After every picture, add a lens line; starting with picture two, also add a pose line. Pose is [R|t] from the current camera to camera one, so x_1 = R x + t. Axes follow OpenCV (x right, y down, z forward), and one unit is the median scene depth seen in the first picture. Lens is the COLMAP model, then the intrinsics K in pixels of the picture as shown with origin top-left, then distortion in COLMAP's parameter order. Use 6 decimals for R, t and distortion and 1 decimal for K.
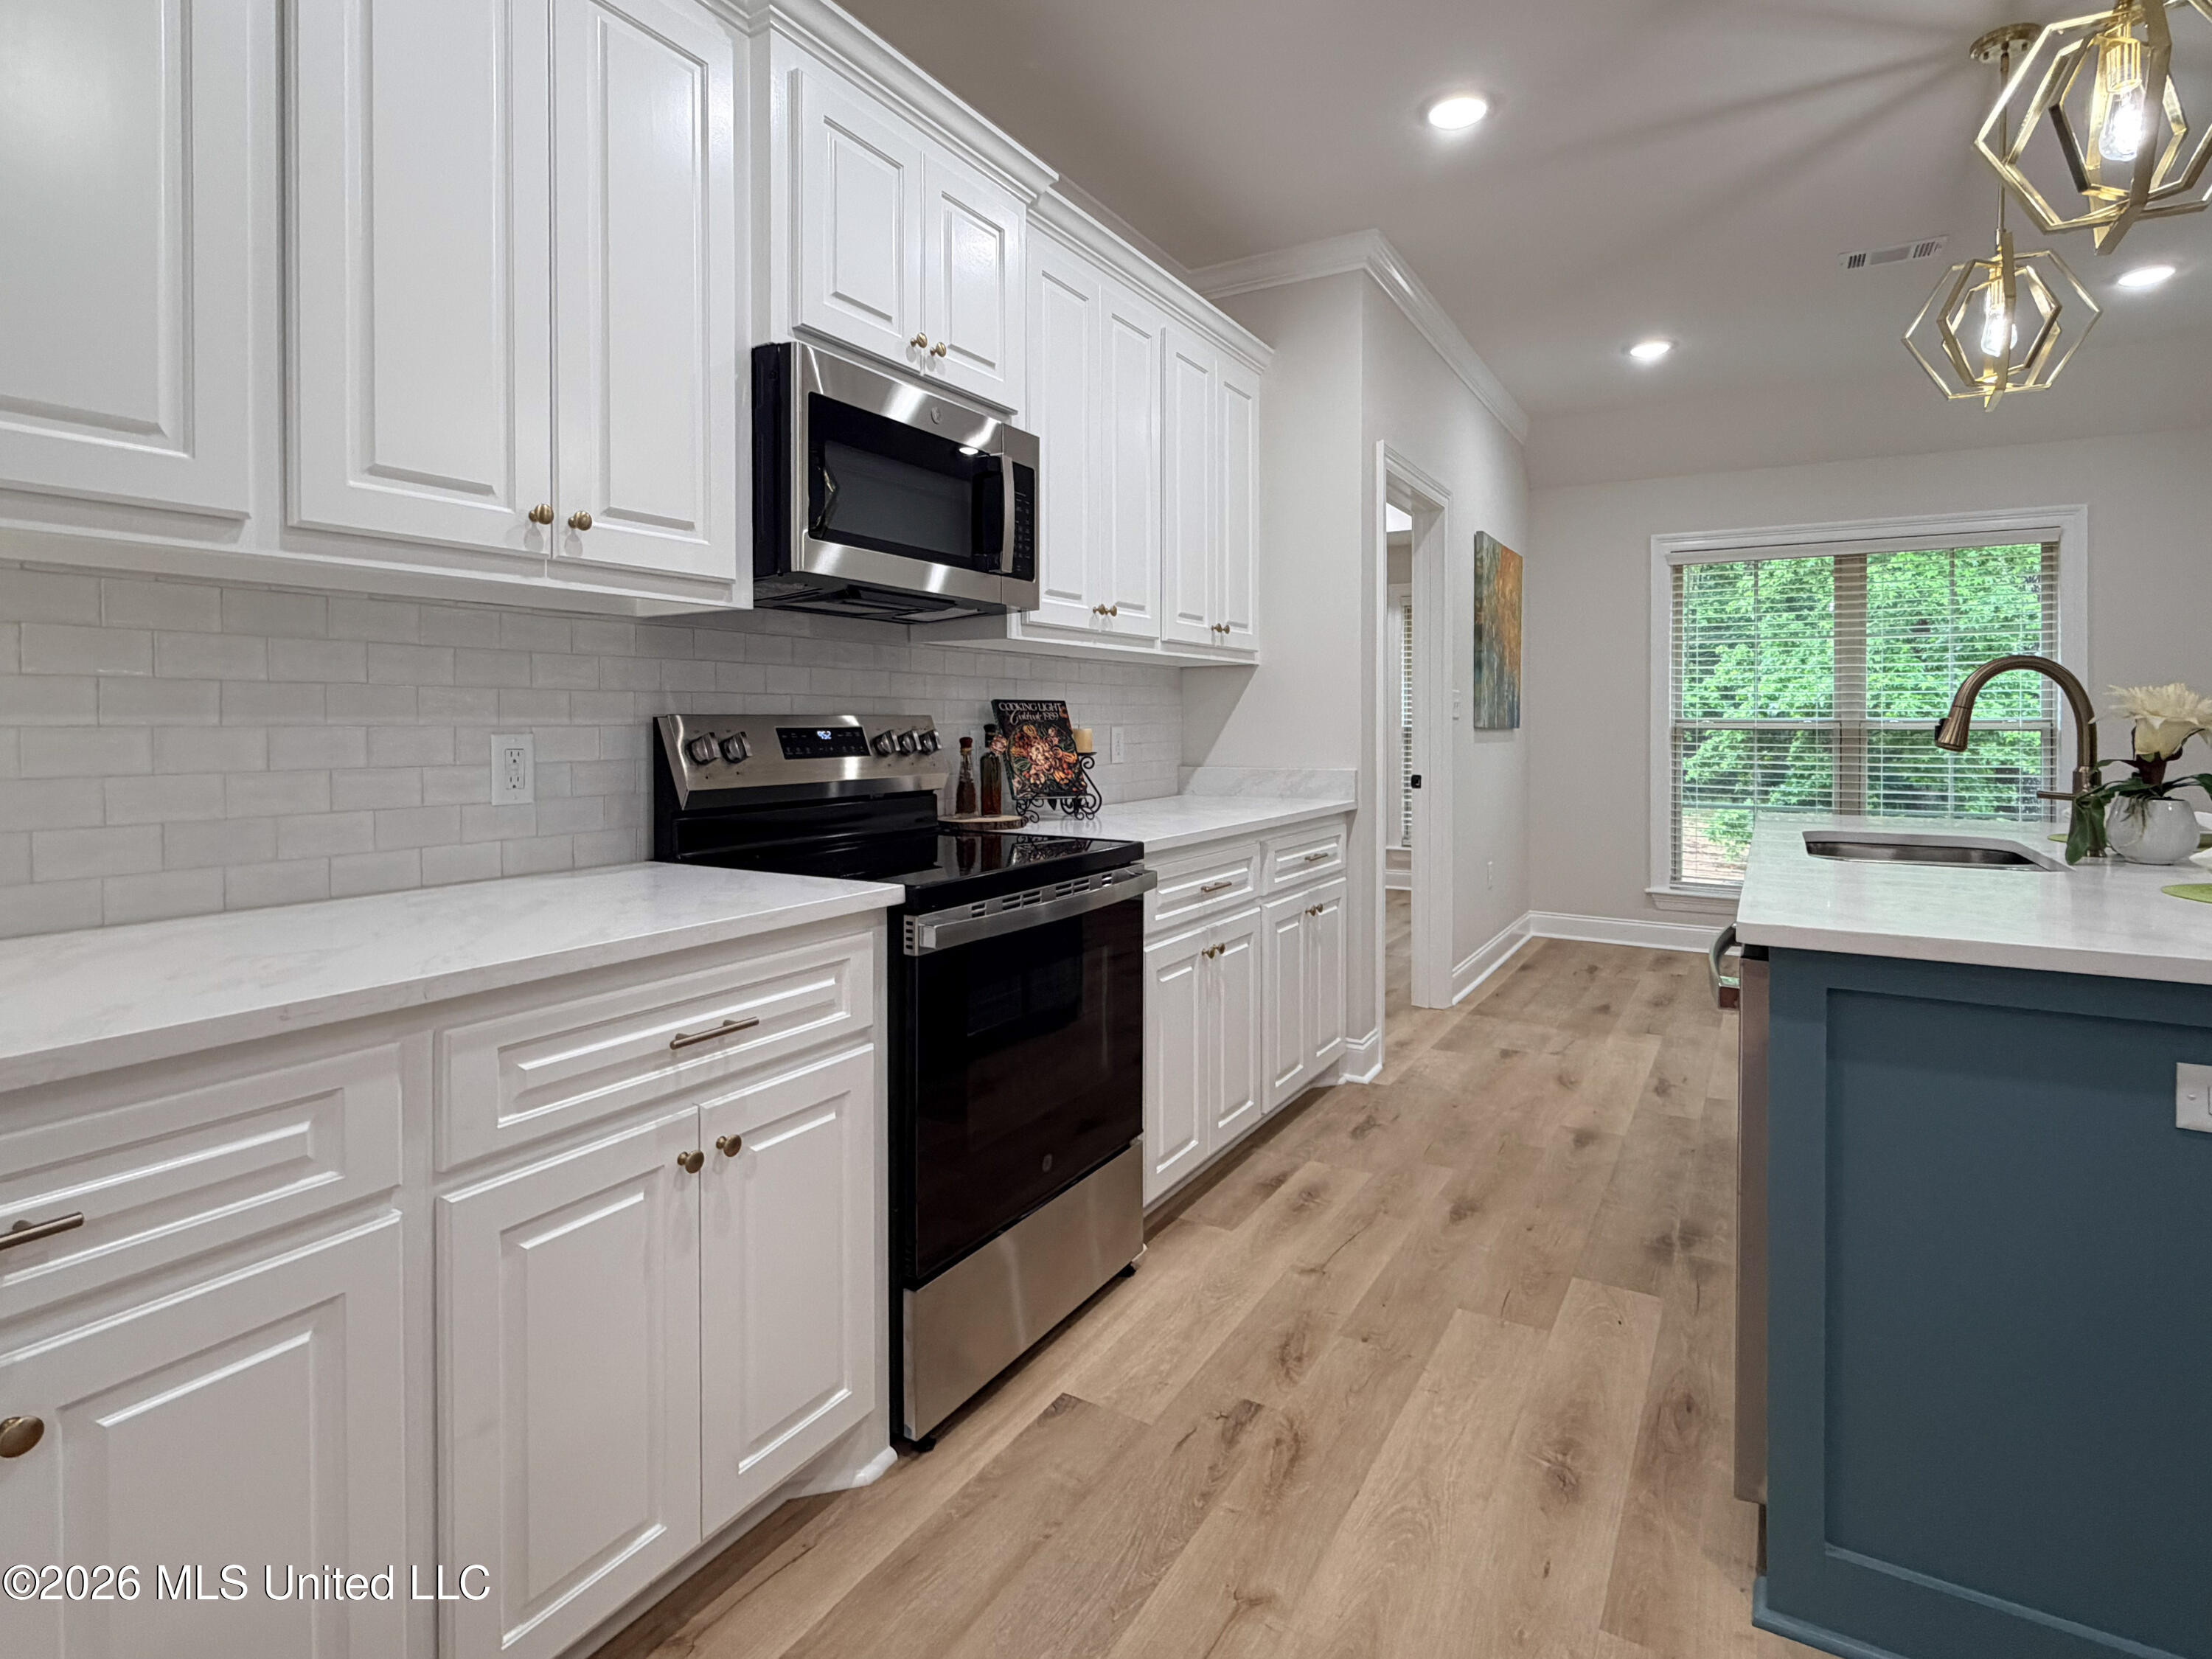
lens RADIAL K [[1142.1, 0, 1099.3], [0, 1142.1, 740.0], [0, 0, 1]] dist [-0.000323, -0.000122]
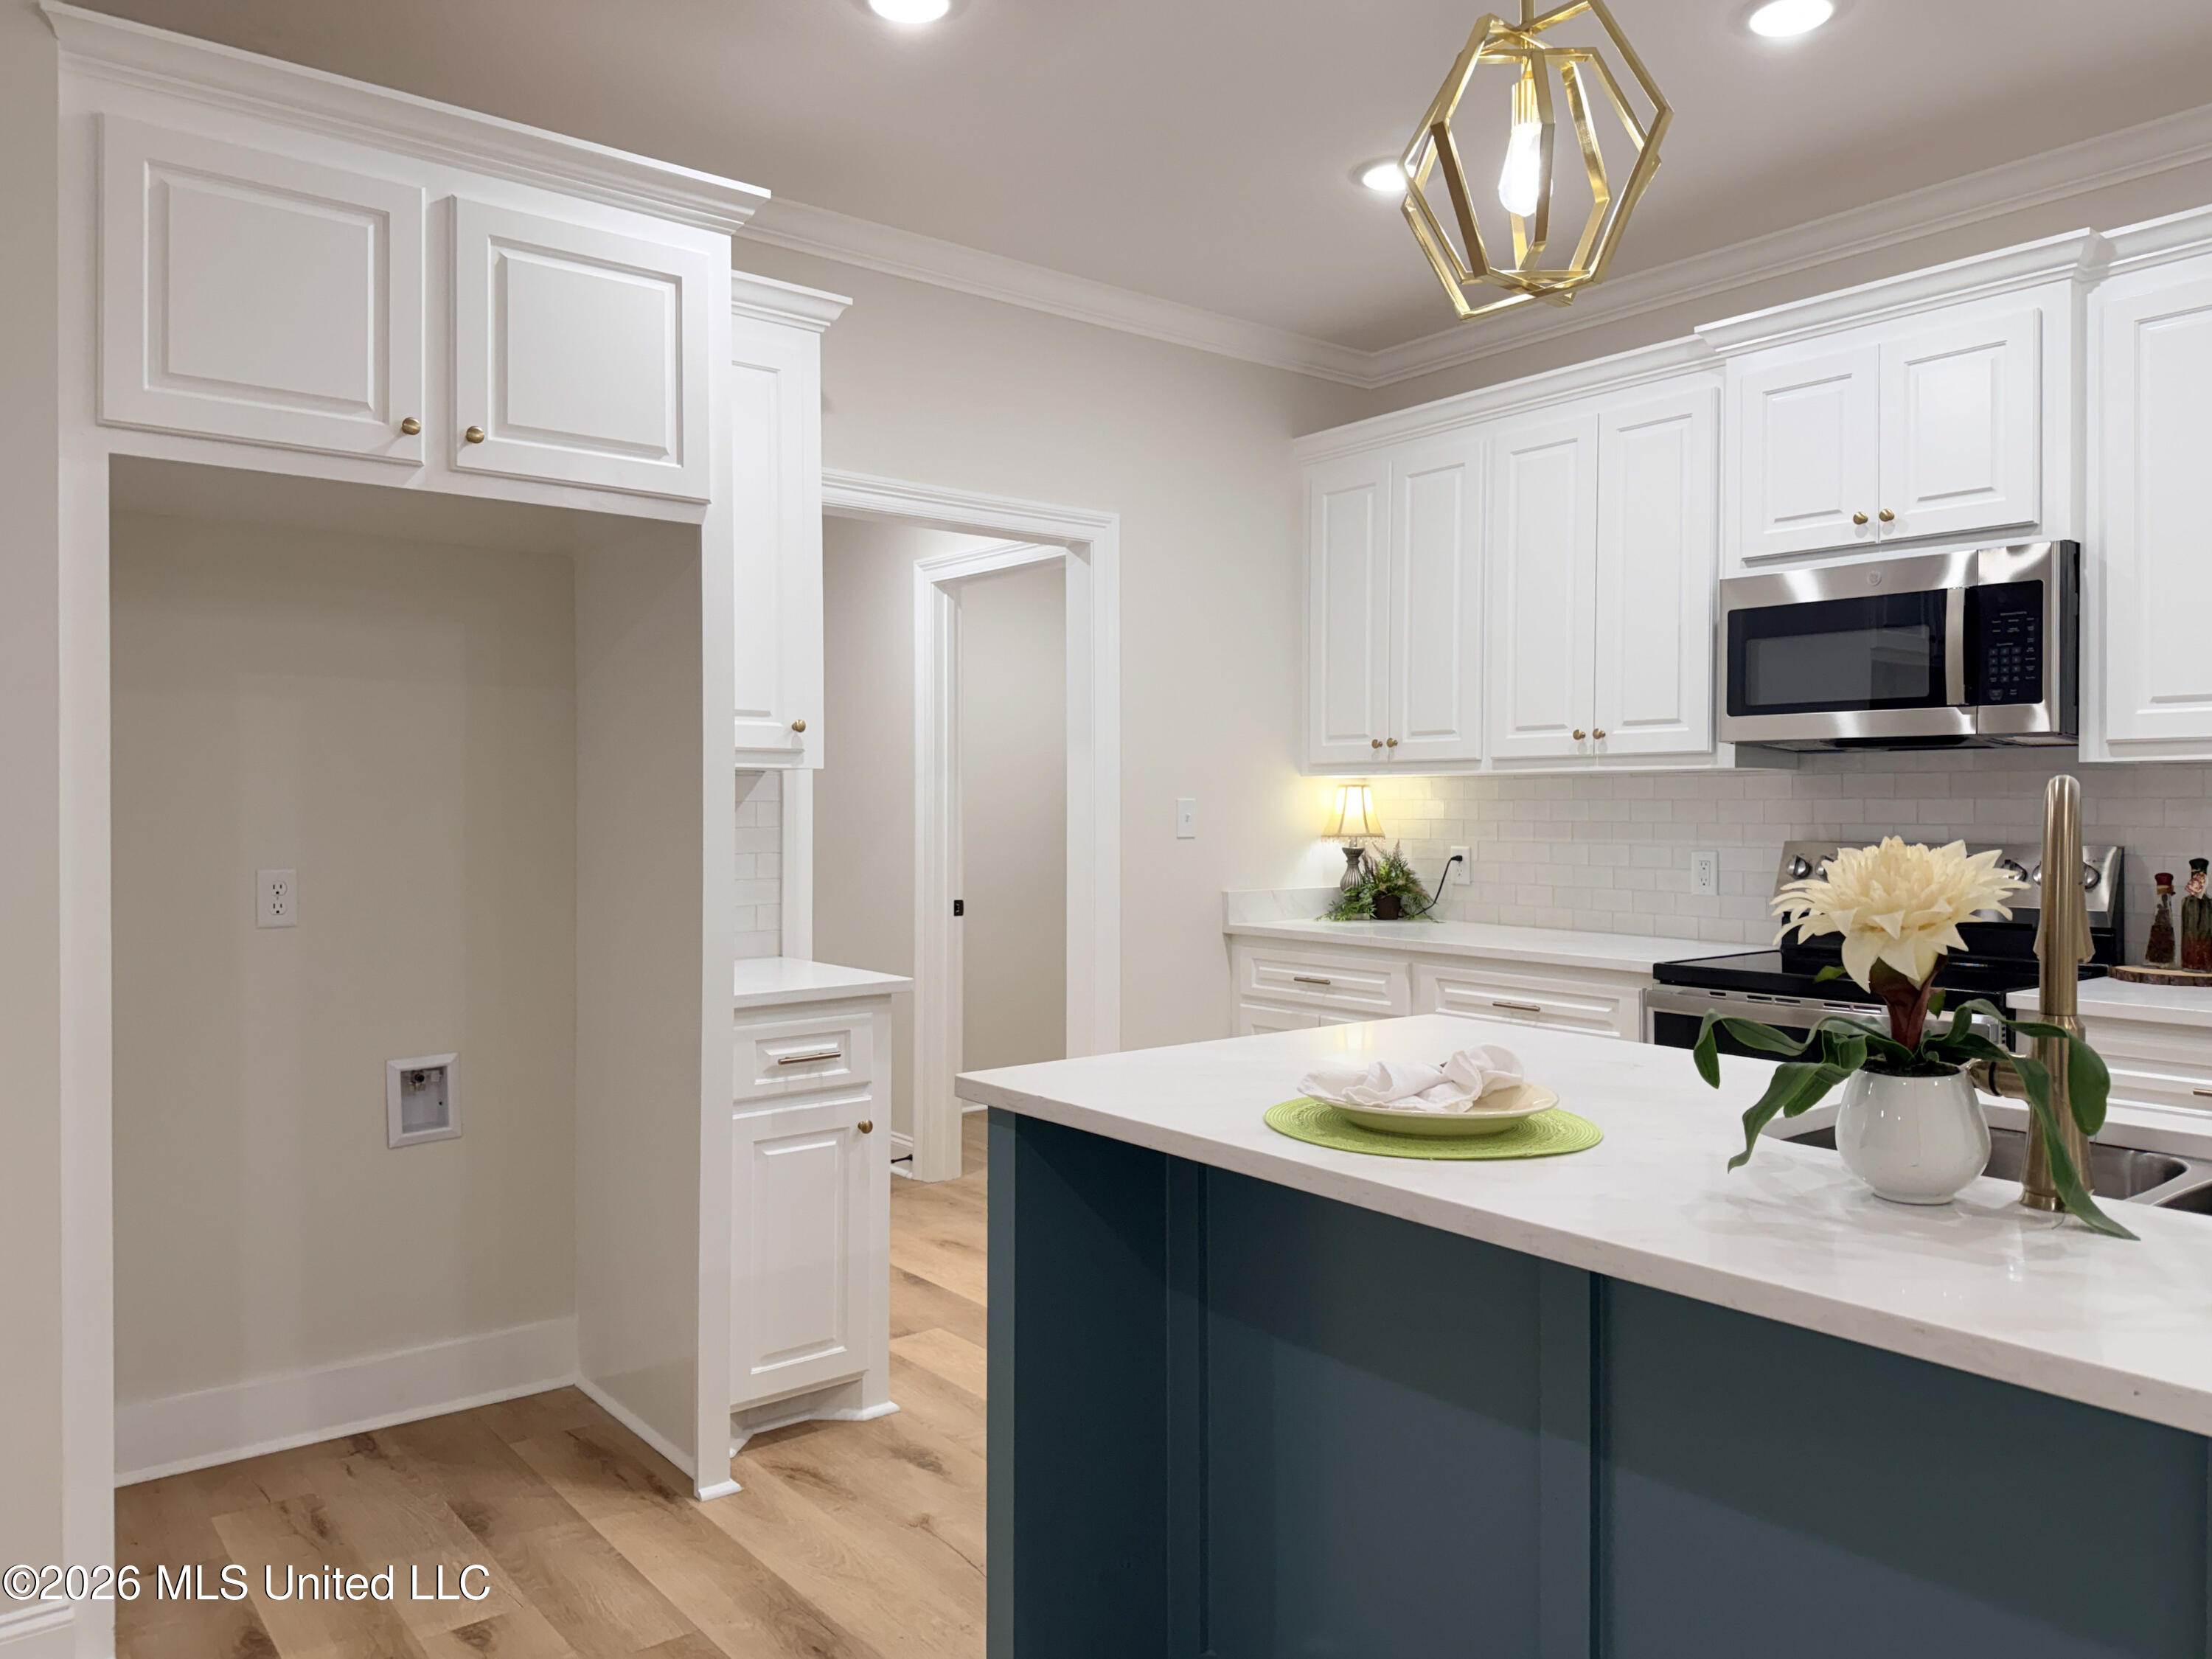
lens RADIAL K [[1582.7, 0, 1152.6], [0, 1582.7, 813.4], [0, 0, 1]] dist [0.157670, -0.285542]
pose [[-0.348106, 0.004205, -0.937446, 1.800188], [-0.015582, 0.999826, 0.010271, -0.066876], [0.937326, 0.018183, -0.347980, 1.010750]]
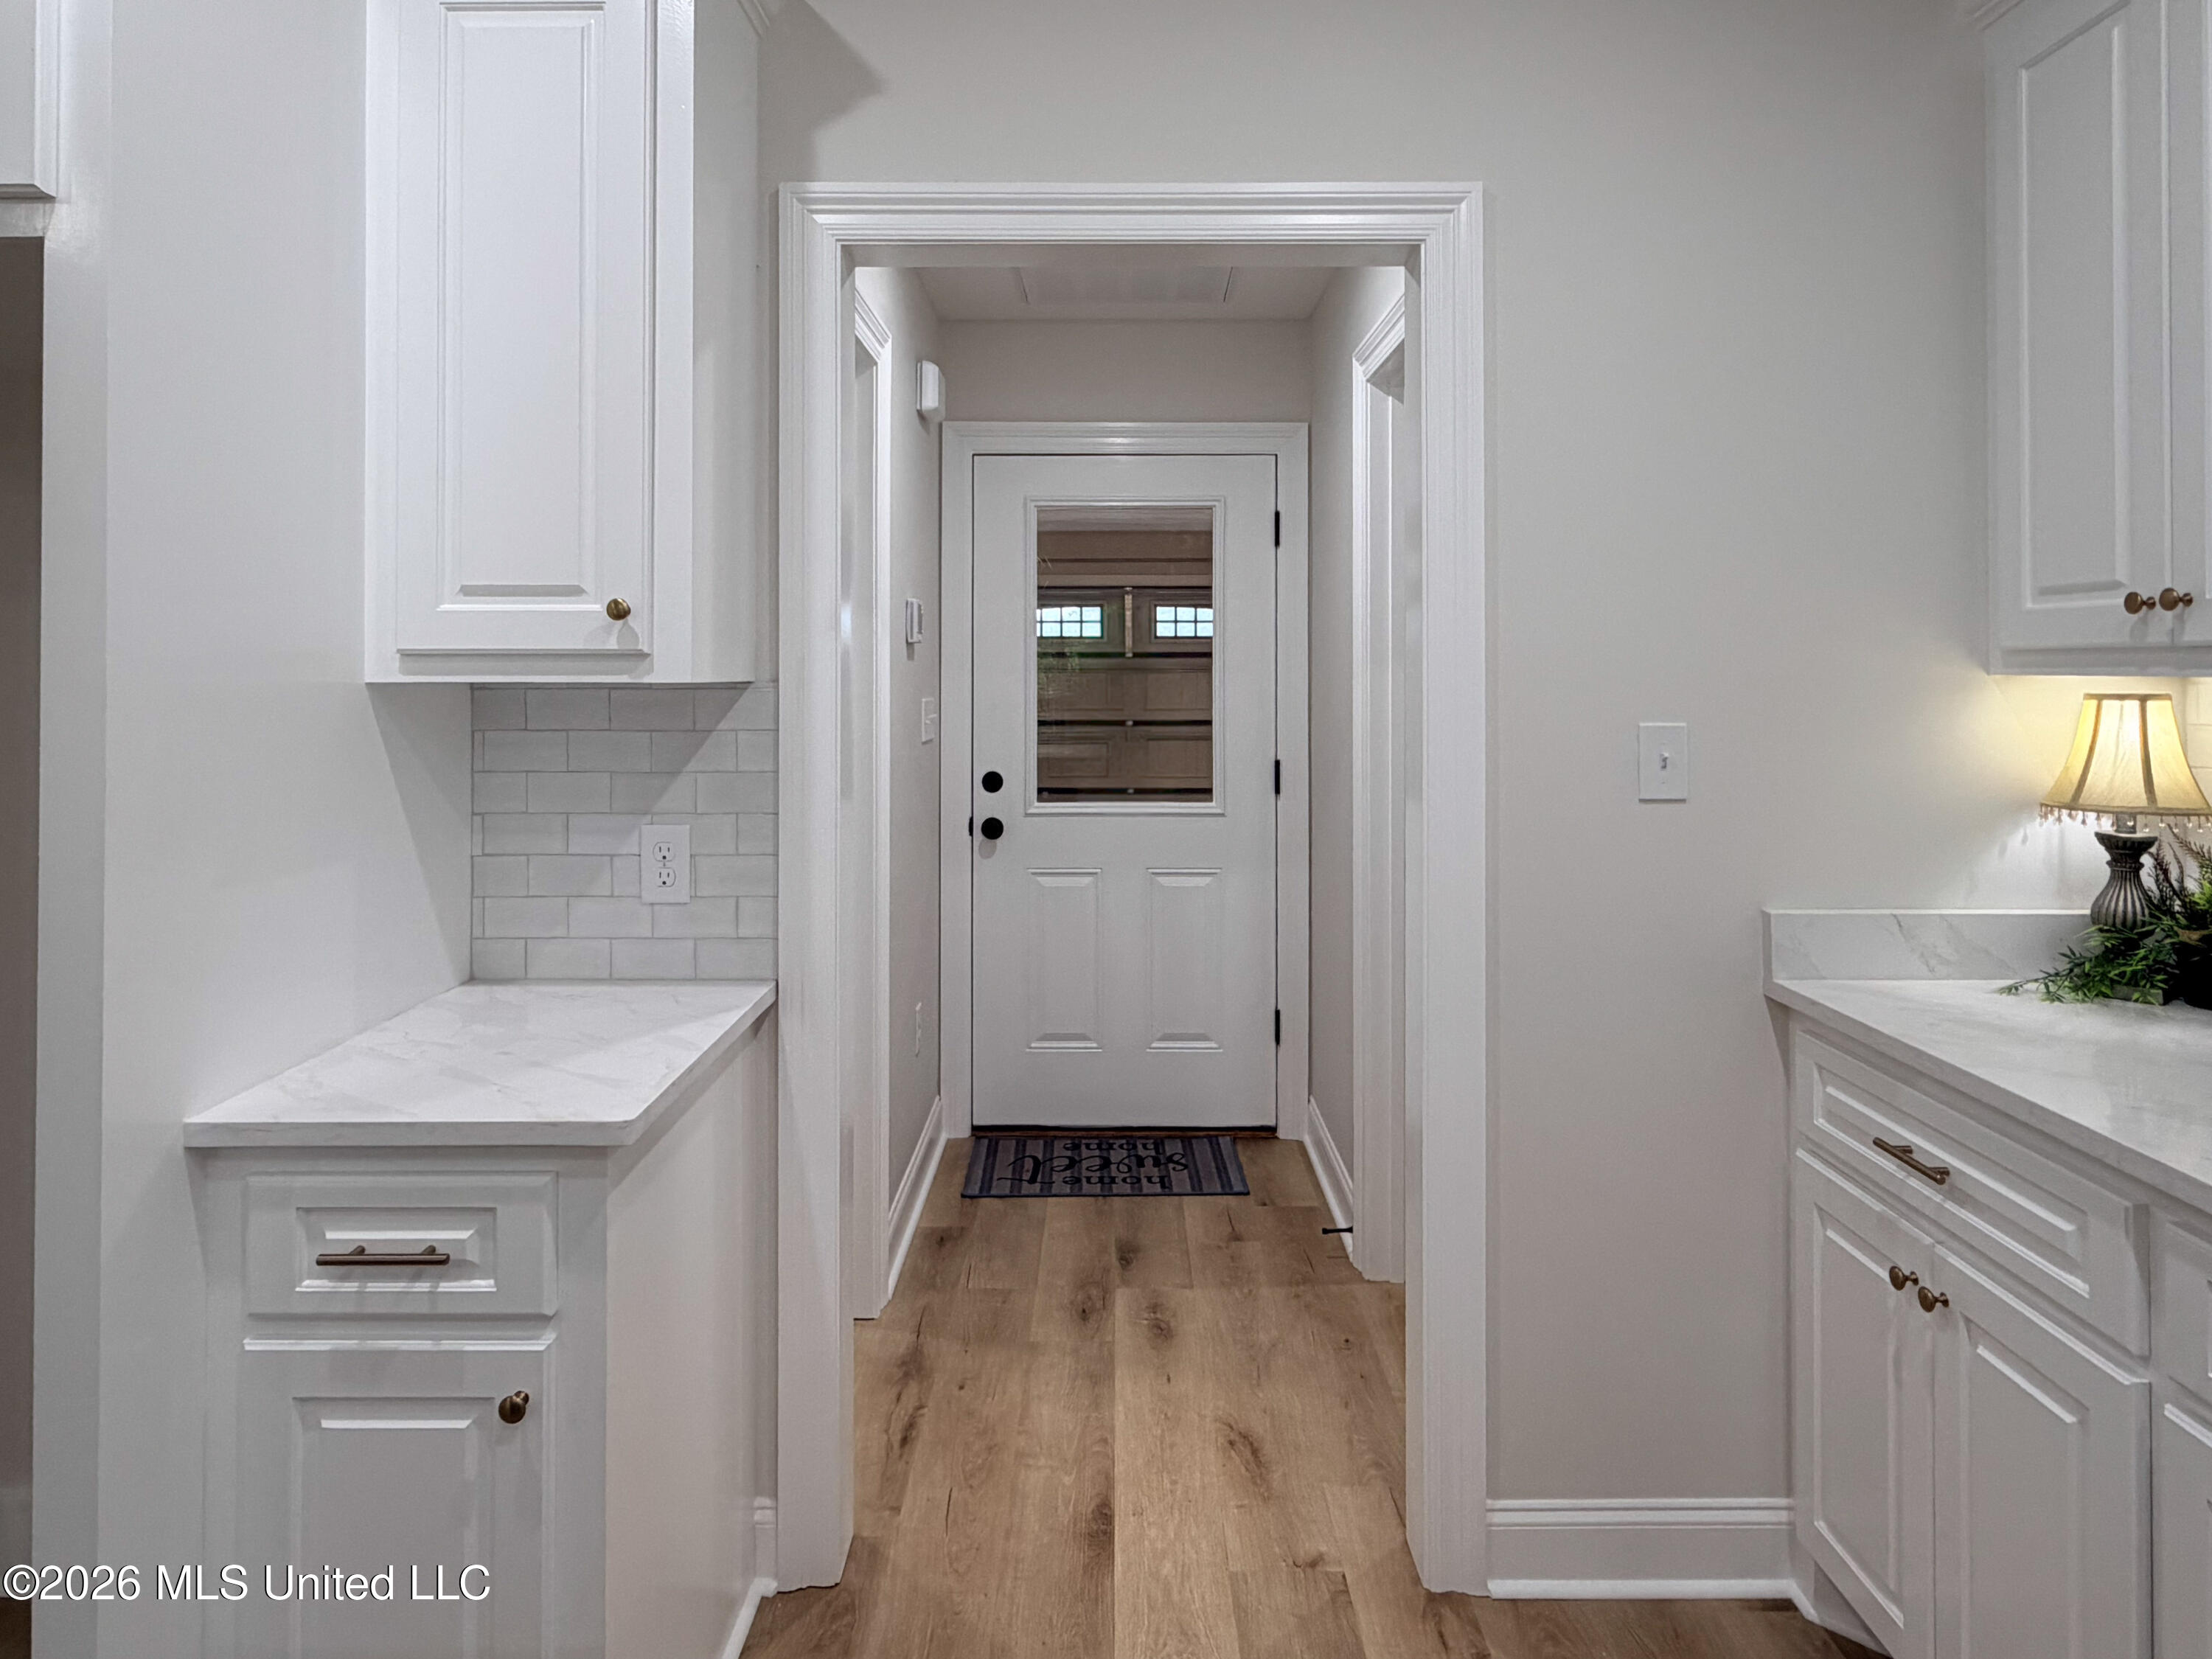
lens RADIAL K [[1394.2, 0, 1081.9], [0, 1394.2, 649.8], [0, 0, 1]] dist [-0.000177, 0.000483]
pose [[-0.871788, -0.009151, -0.489798, 0.445206], [-0.009287, 0.999955, -0.002154, -0.115173], [0.489796, 0.002671, -0.871833, 0.933796]]
